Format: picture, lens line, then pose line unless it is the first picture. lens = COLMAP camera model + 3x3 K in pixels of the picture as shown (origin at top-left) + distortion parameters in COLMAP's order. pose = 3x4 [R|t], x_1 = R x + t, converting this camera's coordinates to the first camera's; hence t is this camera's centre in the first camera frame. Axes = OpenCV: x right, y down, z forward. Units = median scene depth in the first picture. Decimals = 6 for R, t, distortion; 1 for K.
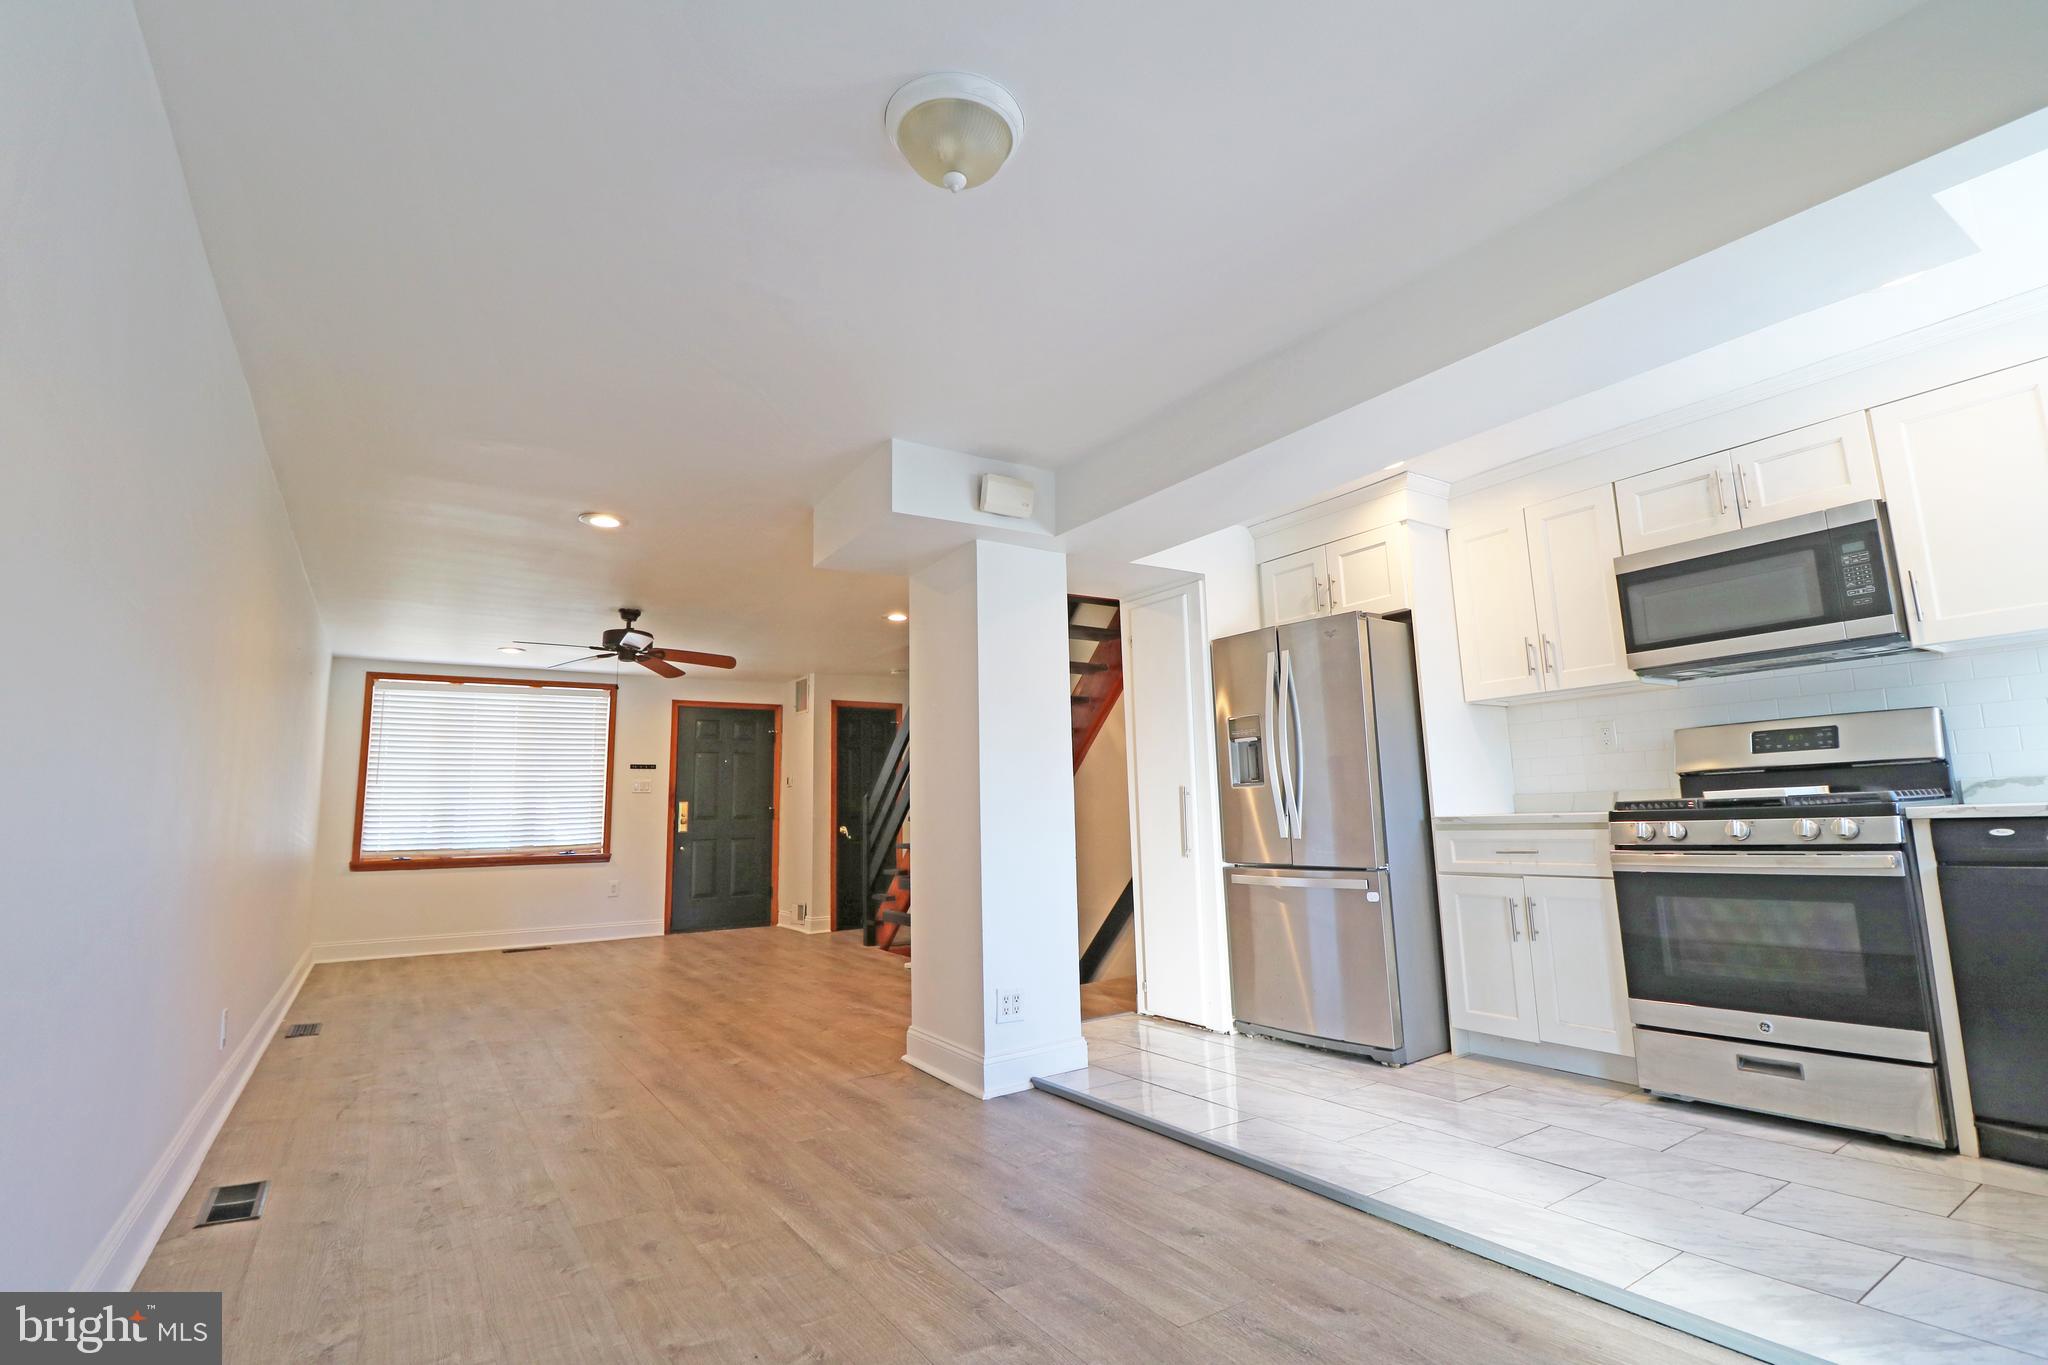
lens RADIAL K [[953.0, 0, 1029.5], [0, 953.0, 674.8], [0, 0, 1]] dist [-0.002883, -0.010542]
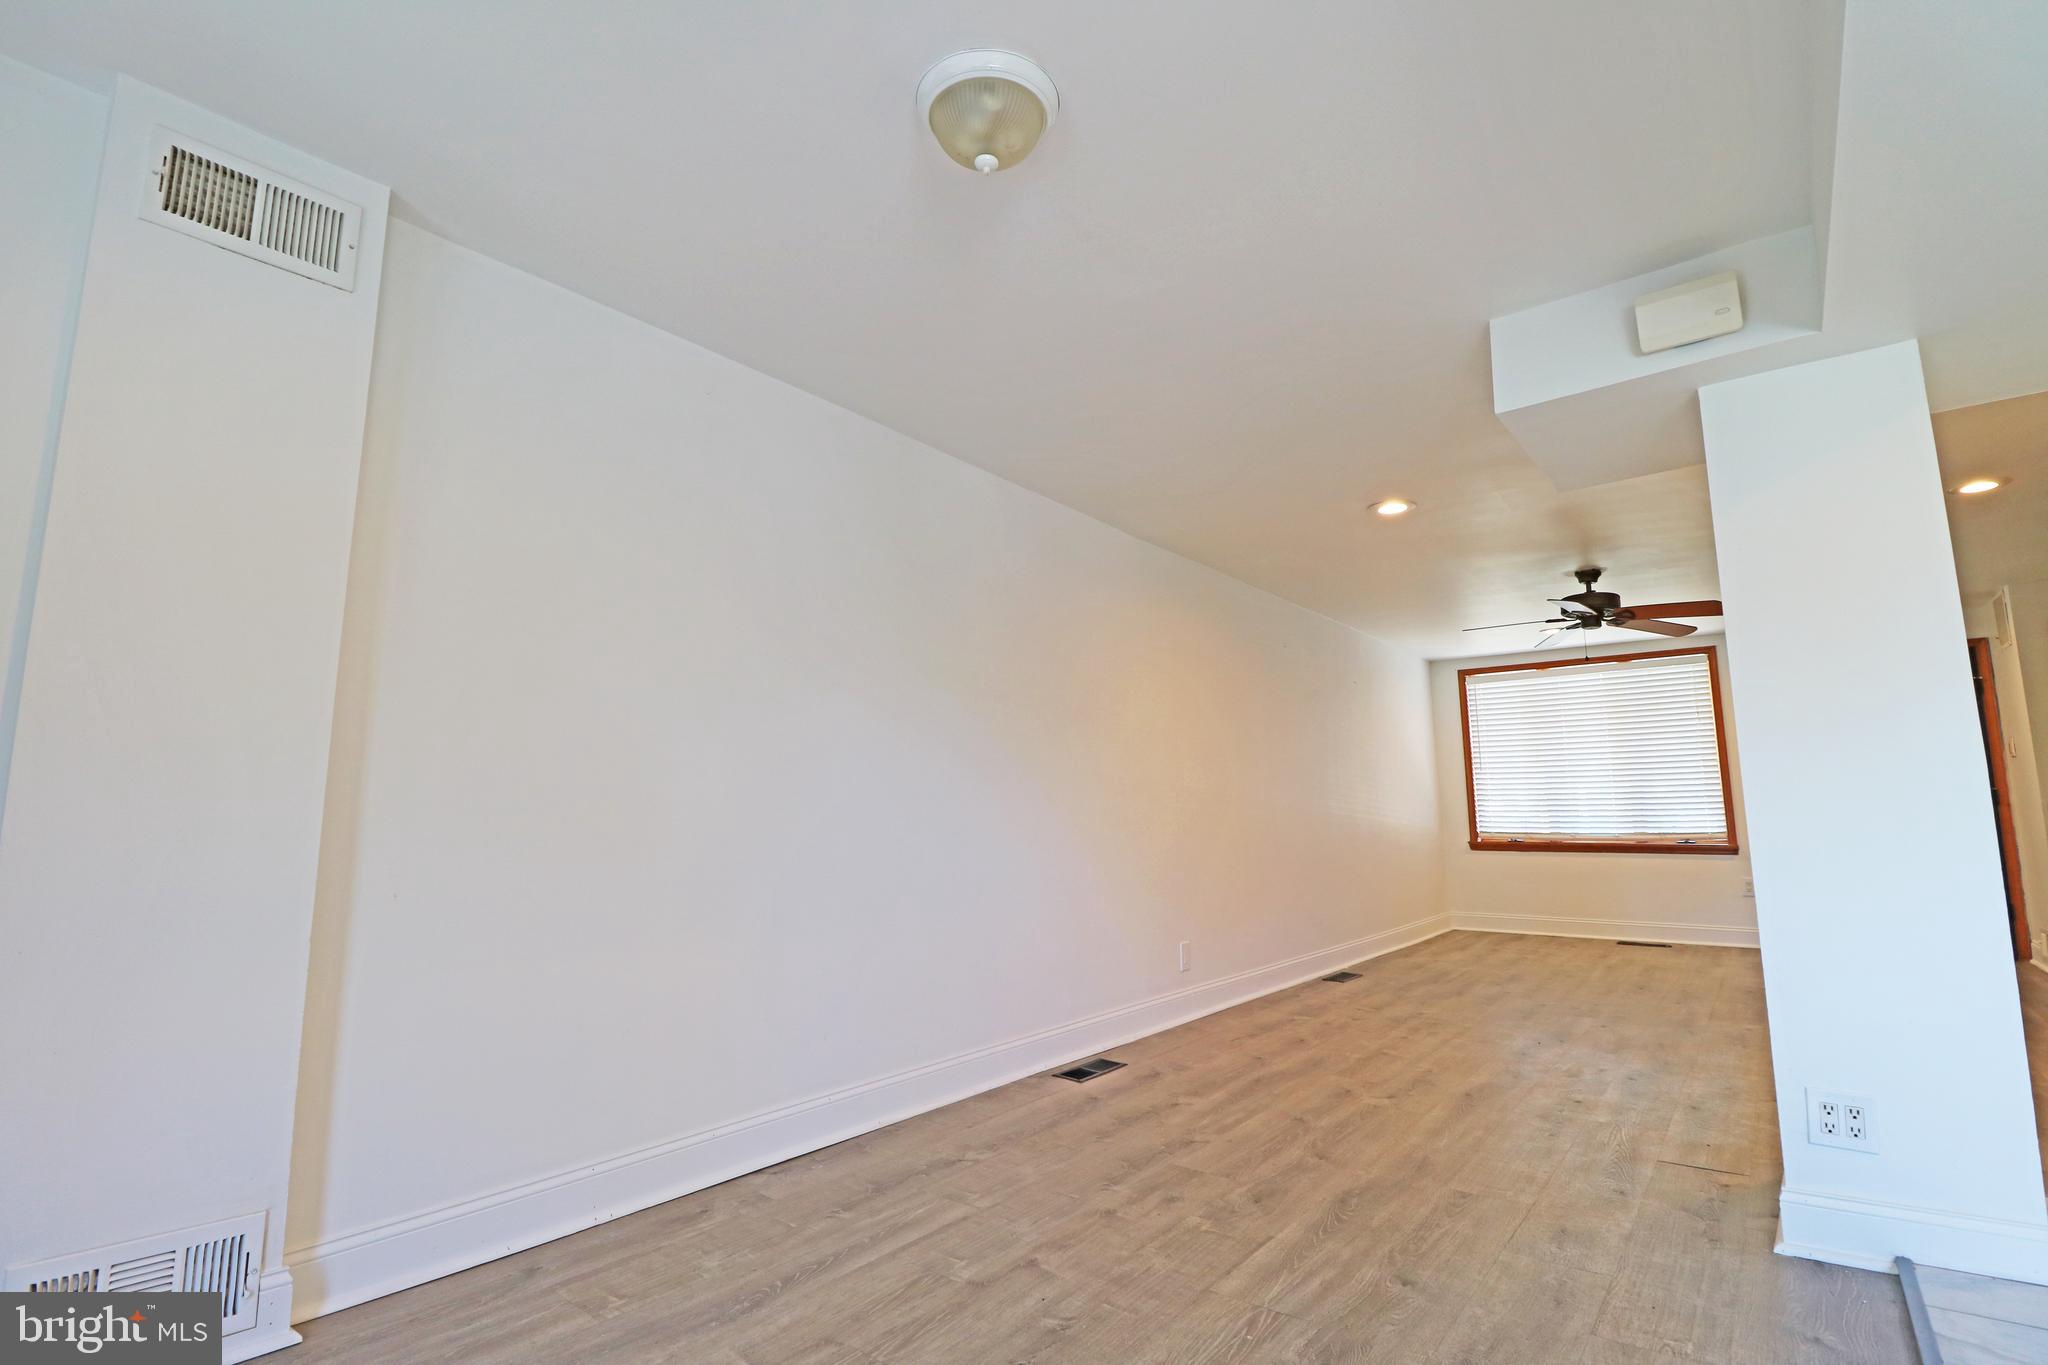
lens RADIAL K [[953.0, 0, 1024.1], [0, 953.0, 669.4], [0, 0, 1]] dist [-0.002883, -0.010542]
pose [[0.307344, -0.124578, -0.943409, 0.494461], [0.137434, 0.986811, -0.085536, 0.052881], [0.941622, -0.103368, 0.320411, 0.414909]]
